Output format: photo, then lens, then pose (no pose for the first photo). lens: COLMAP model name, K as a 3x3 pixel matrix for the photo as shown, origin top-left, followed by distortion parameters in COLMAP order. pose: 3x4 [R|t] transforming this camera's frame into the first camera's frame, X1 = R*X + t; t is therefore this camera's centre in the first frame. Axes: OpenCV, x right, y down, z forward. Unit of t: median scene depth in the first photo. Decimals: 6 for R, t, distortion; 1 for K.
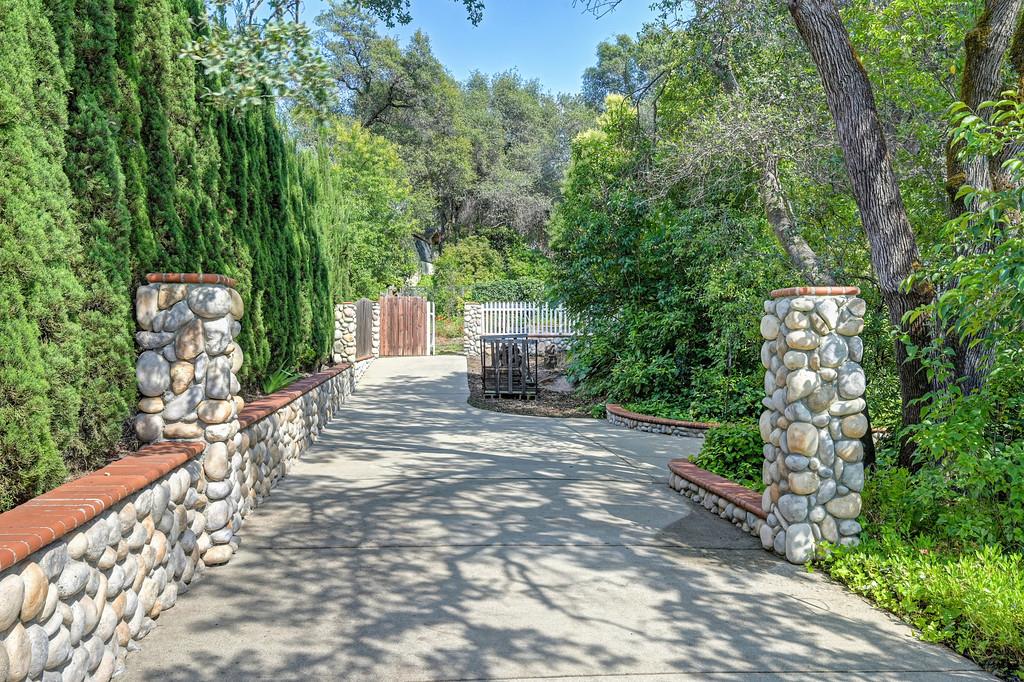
lens RADIAL K [[830.3, 0, 512.0], [0, 830.3, 341.0], [0, 0, 1]] dist [-0.005028, -0.000118]
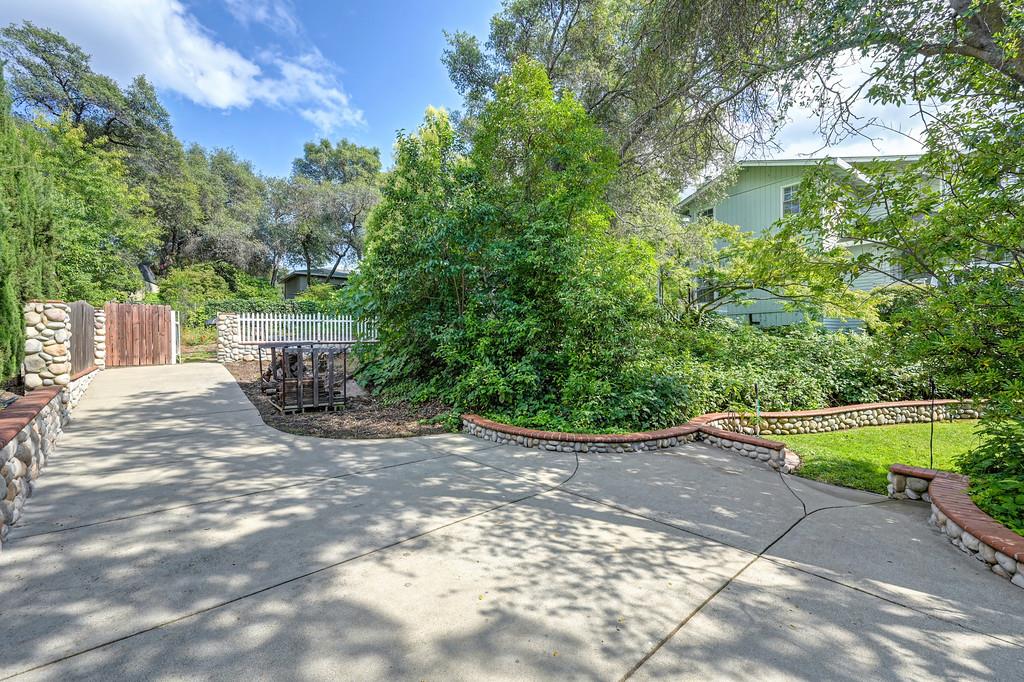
lens RADIAL K [[402.7, 0, 512.0], [0, 402.7, 341.0], [0, 0, 1]] dist [0.000099, 0.000178]
pose [[0.793777, -0.010958, 0.608111, -0.072358], [0.013495, 0.999909, 0.000404, -0.005086], [-0.608060, 0.007886, 0.793852, 0.366409]]
